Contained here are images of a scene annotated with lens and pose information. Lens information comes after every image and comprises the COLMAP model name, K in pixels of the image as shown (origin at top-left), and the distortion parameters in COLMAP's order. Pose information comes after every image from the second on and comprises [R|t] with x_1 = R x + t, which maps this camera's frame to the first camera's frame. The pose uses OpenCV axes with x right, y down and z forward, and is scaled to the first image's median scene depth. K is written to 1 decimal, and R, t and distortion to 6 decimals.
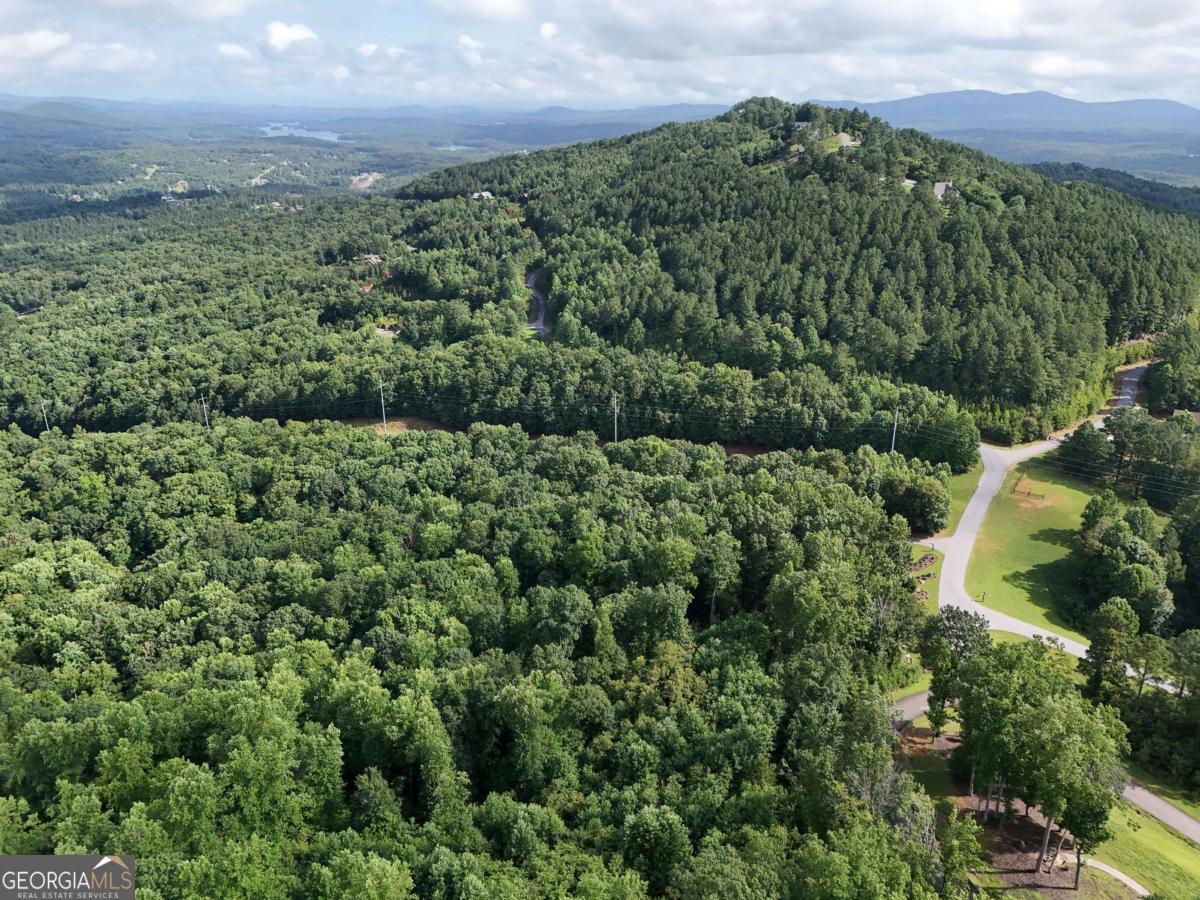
lens RADIAL K [[846.2, 0, 599.6], [0, 846.2, 450.3], [0, 0, 1]] dist [0.000209, -0.006528]
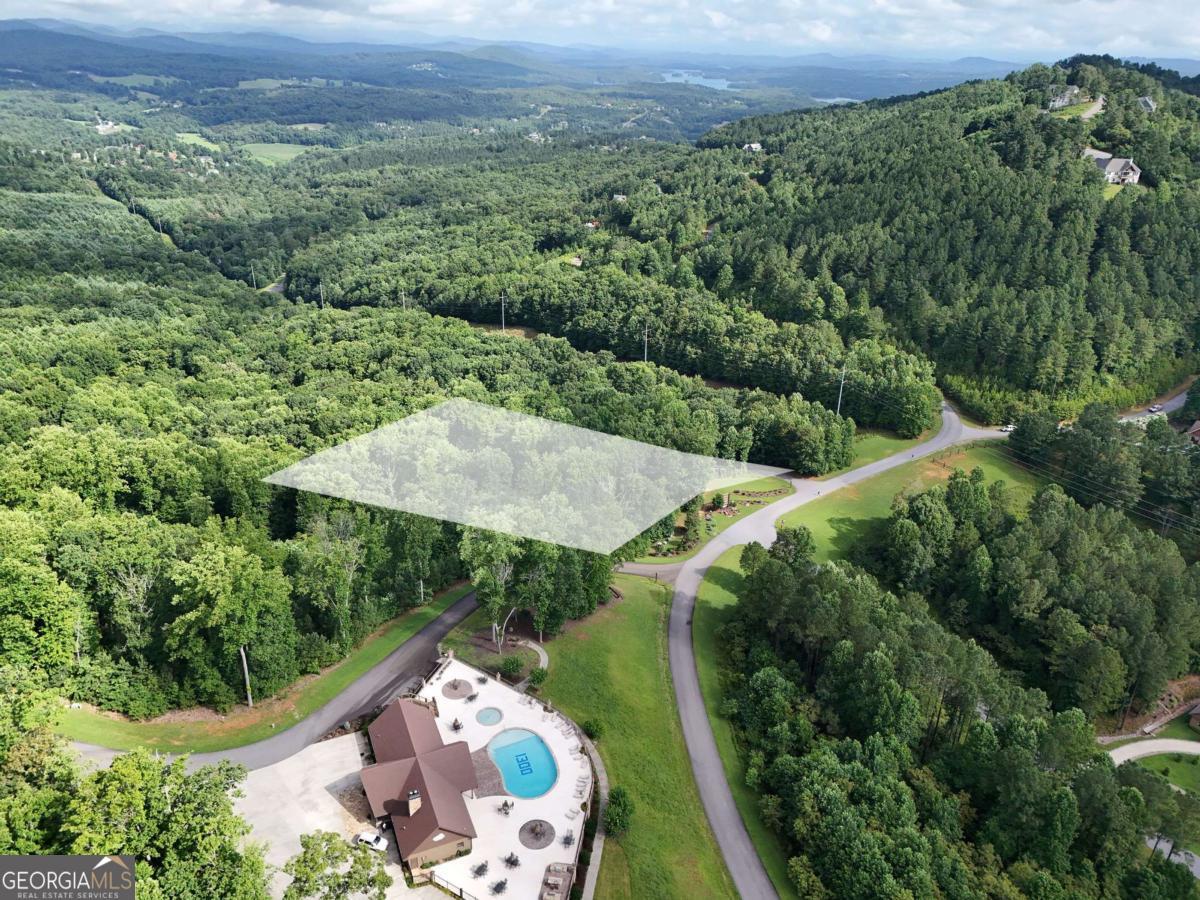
lens RADIAL K [[846.2, 0, 601.4], [0, 846.2, 449.7], [0, 0, 1]] dist [0.000209, -0.006528]
pose [[0.905693, 0.192278, -0.377822, 0.368546], [-0.172913, 0.981273, 0.084883, 0.011251], [0.387068, -0.011548, 0.921979, -0.062540]]
